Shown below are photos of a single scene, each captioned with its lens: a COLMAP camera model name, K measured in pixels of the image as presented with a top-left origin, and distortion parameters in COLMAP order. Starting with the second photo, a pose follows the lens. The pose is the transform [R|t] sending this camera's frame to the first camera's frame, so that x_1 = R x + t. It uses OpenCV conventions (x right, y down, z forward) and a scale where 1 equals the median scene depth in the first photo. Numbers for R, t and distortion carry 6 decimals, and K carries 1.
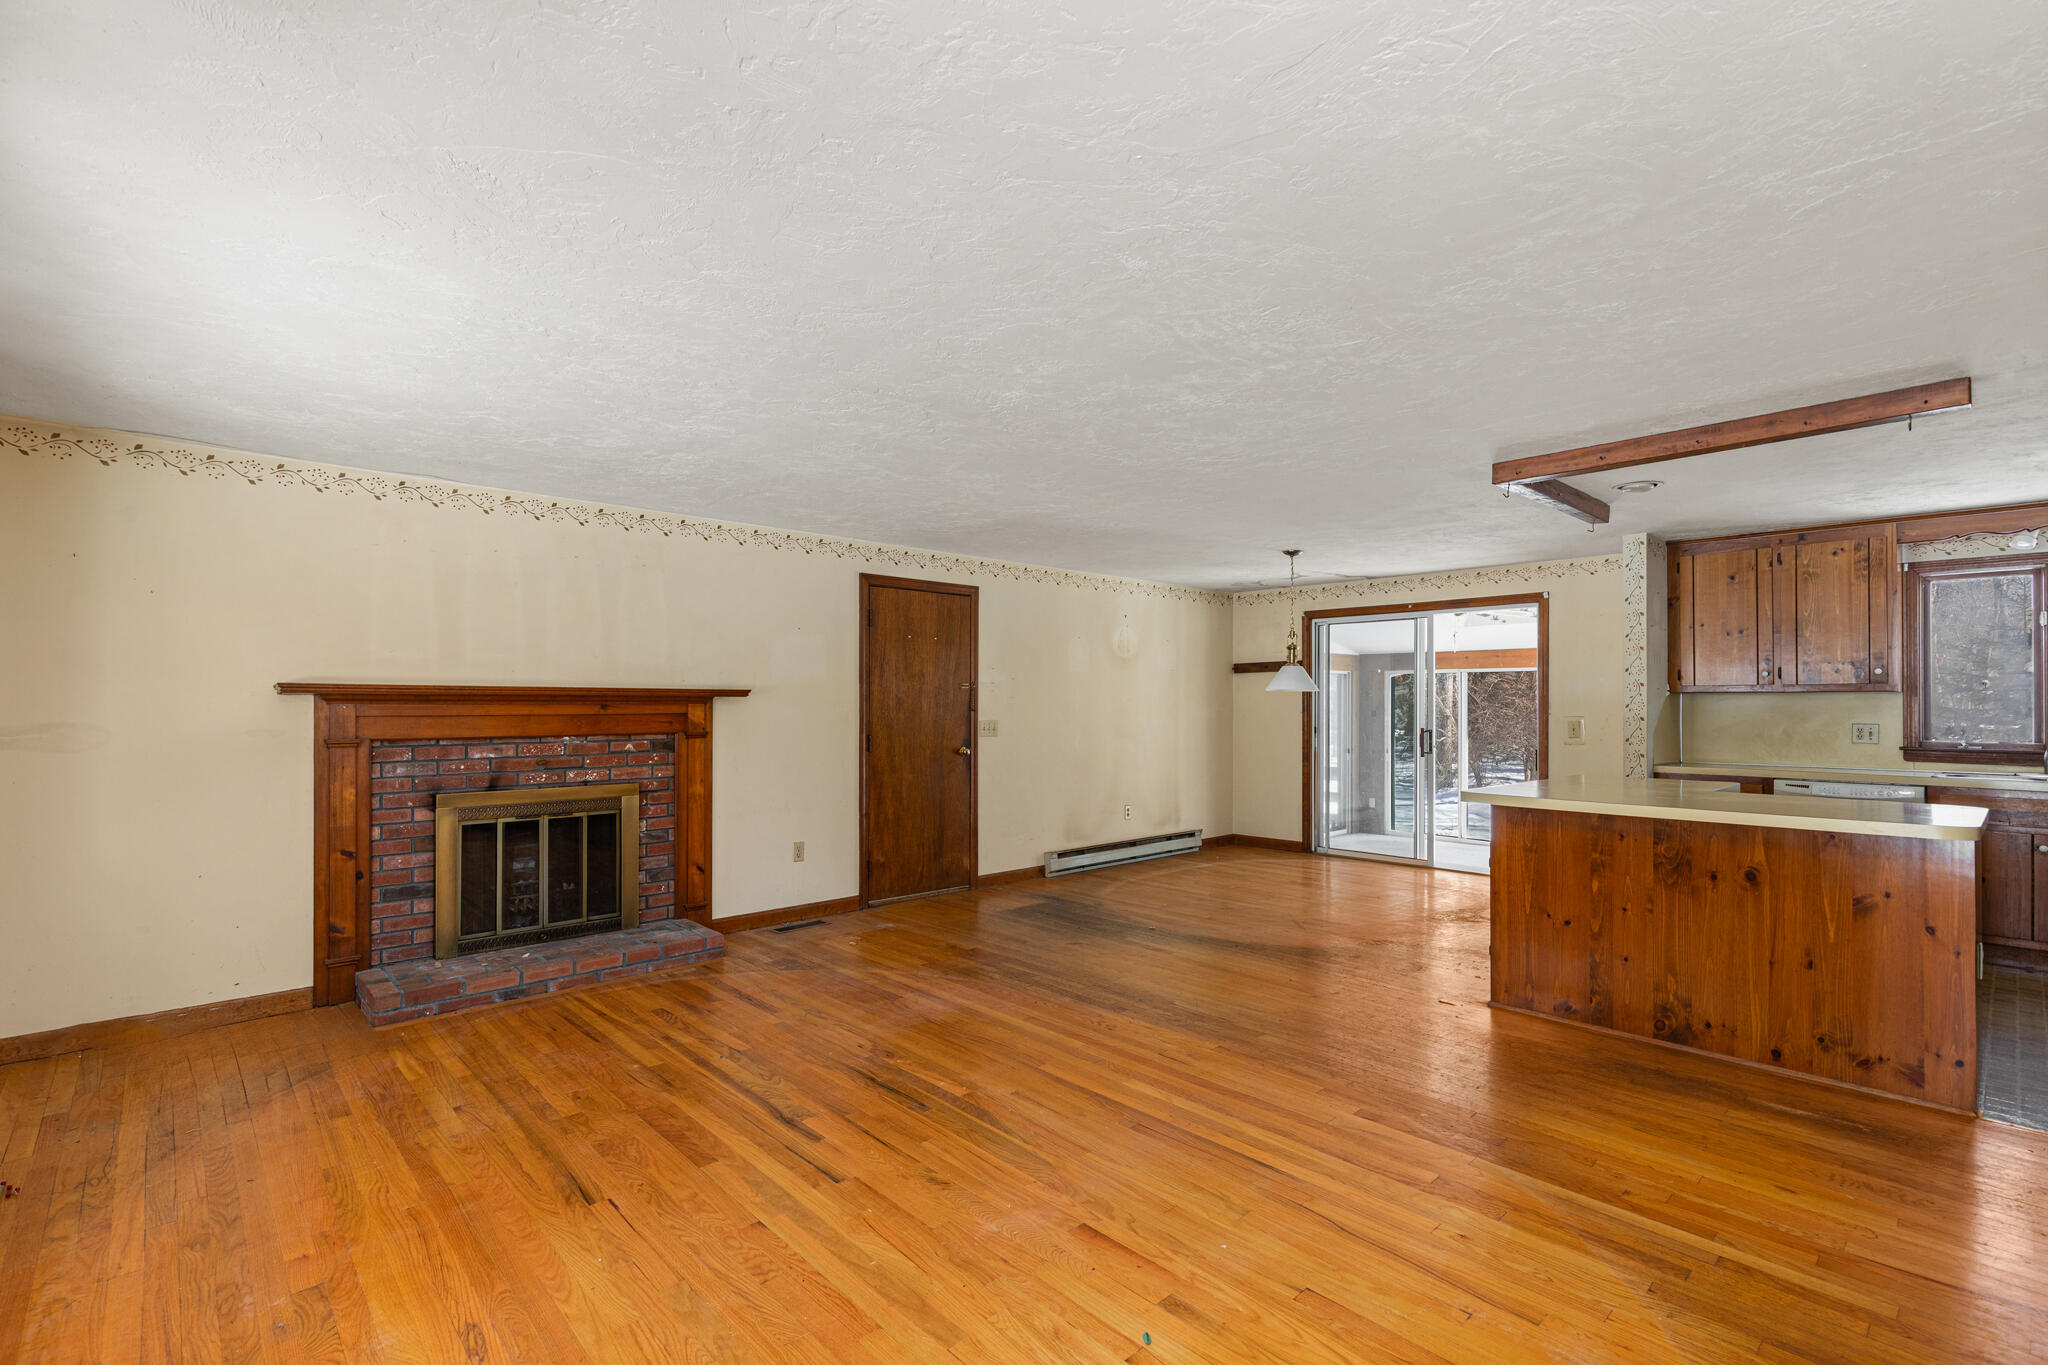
lens RADIAL K [[928.2, 0, 1026.5], [0, 928.2, 691.5], [0, 0, 1]] dist [-0.001145, -0.001292]
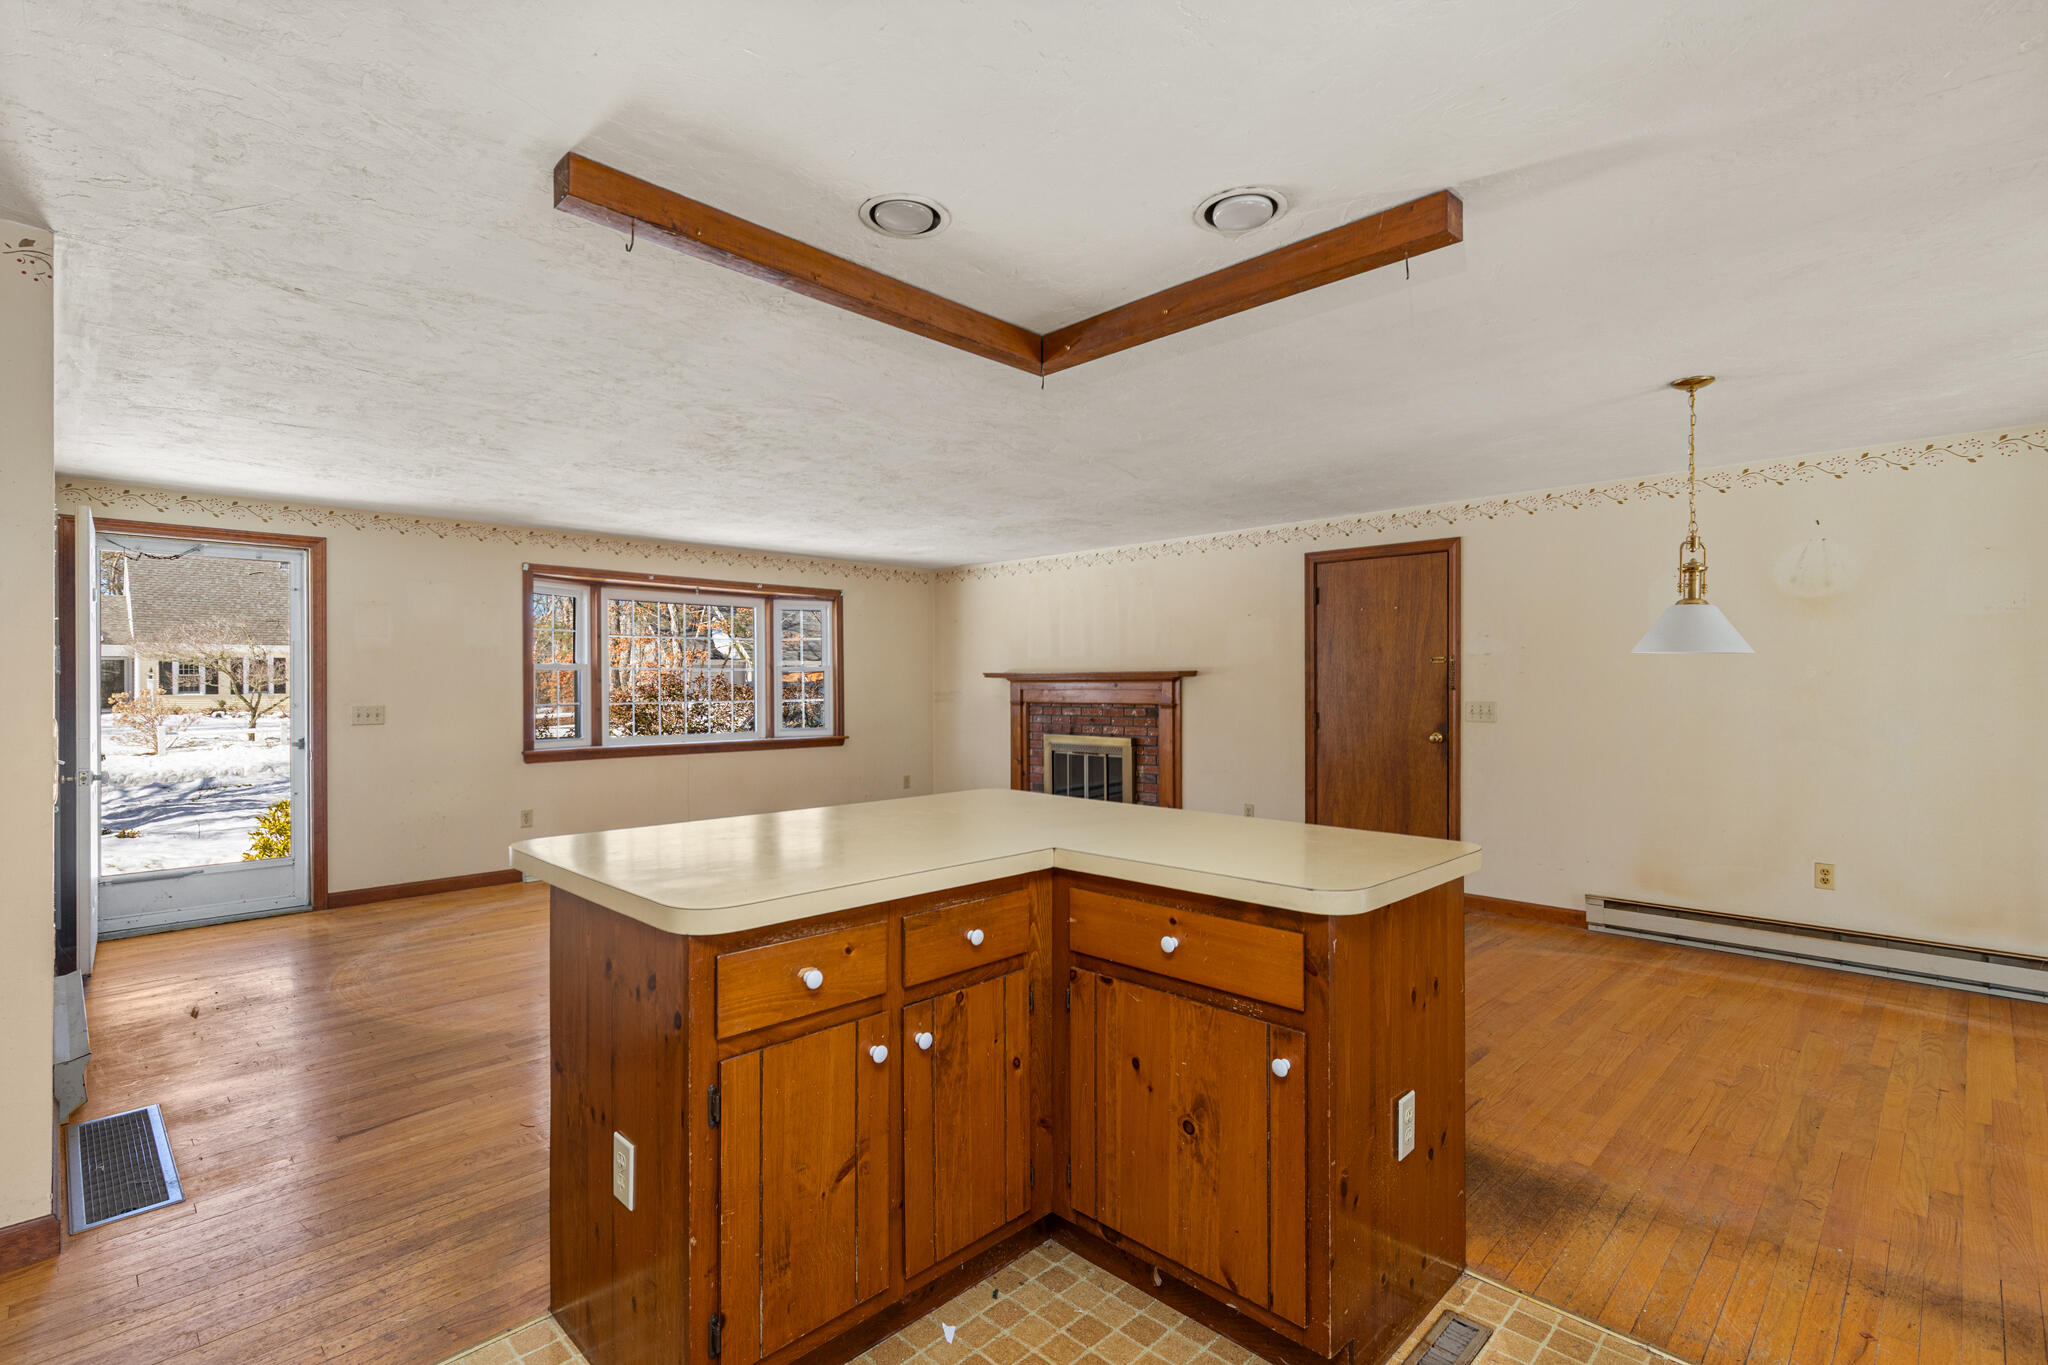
lens RADIAL K [[928.2, 0, 1022.6], [0, 928.2, 689.8], [0, 0, 1]] dist [-0.001145, -0.001292]
pose [[0.037592, -0.006014, -0.999275, 0.751399], [0.002640, 0.999979, -0.005919, 0.025118], [0.999290, -0.002416, 0.037607, 0.590389]]
